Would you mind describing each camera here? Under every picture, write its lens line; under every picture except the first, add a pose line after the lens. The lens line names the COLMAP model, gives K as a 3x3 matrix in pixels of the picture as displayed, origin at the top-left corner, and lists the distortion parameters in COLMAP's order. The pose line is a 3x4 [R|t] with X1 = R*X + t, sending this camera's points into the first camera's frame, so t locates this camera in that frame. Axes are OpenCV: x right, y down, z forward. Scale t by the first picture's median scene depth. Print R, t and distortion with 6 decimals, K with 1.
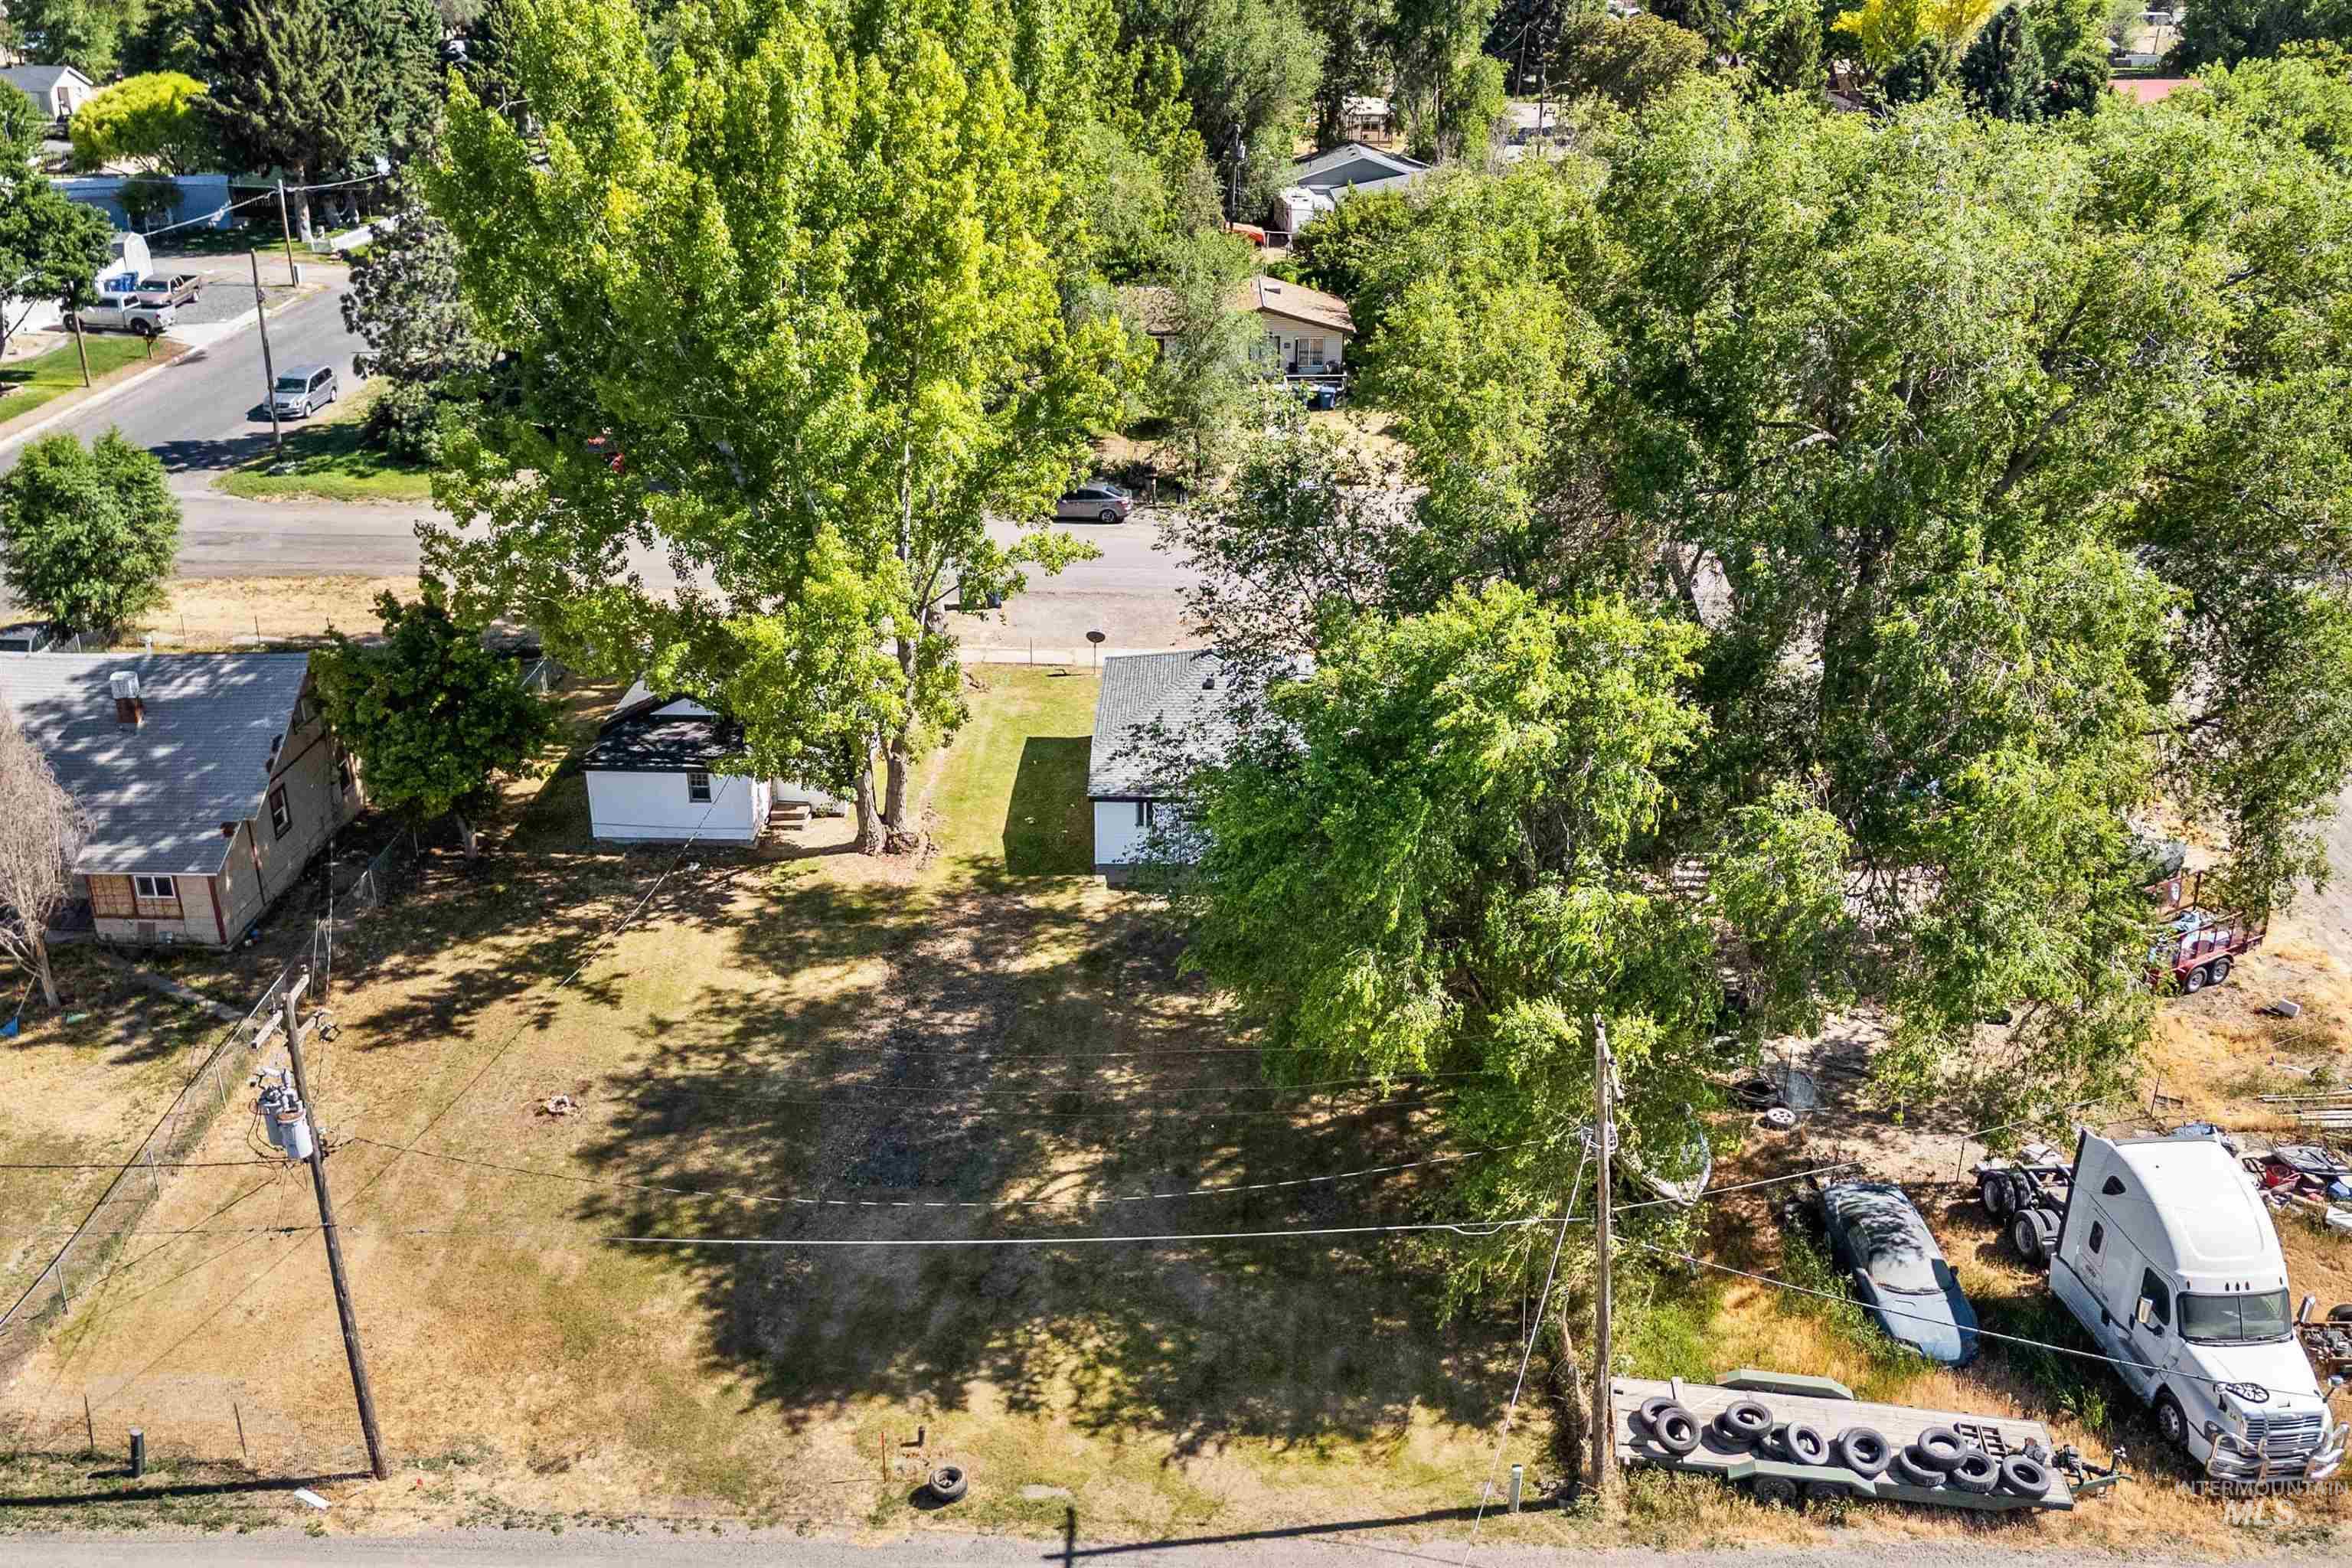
lens RADIAL K [[2087.9, 0, 1177.4], [0, 2087.9, 785.0], [0, 0, 1]] dist [0.082605, -0.044642]
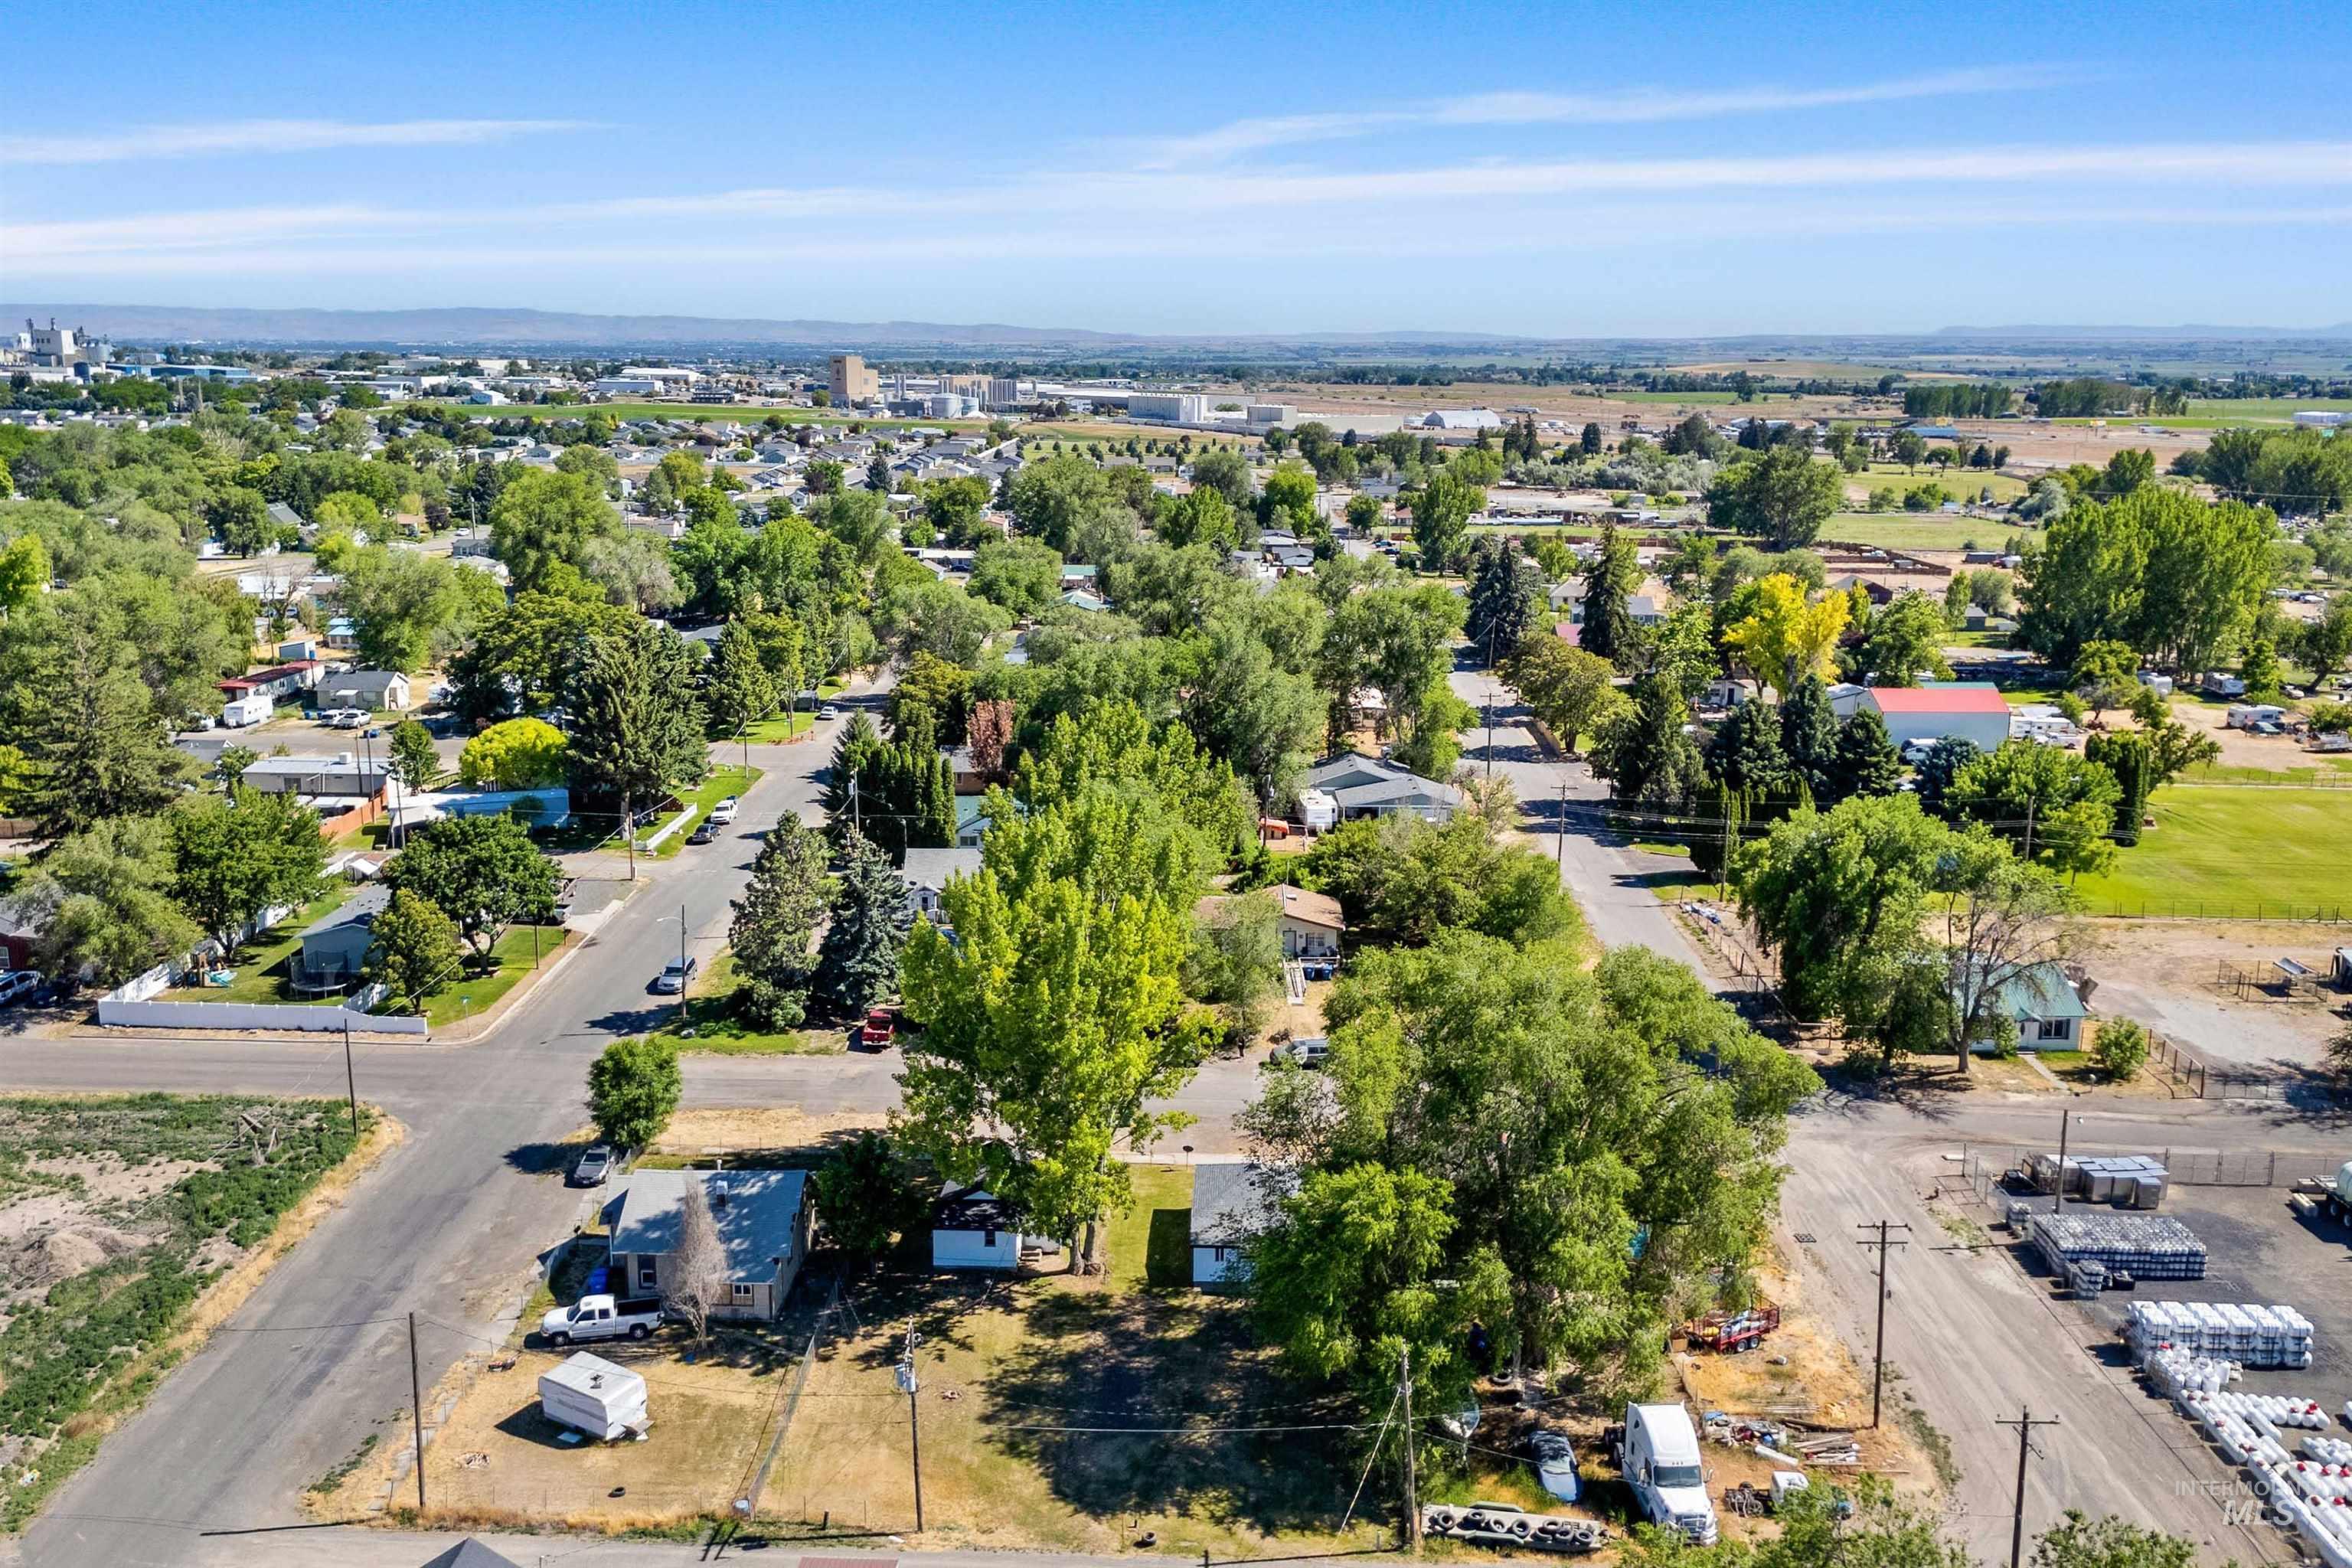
lens RADIAL K [[2087.9, 0, 1188.1], [0, 2087.9, 770.9], [0, 0, 1]] dist [0.082605, -0.044642]
pose [[0.999911, 0.004814, -0.012480, -0.027629], [-0.007275, 0.978662, -0.205349, -0.030511], [0.011225, 0.205422, 0.978609, -1.180350]]
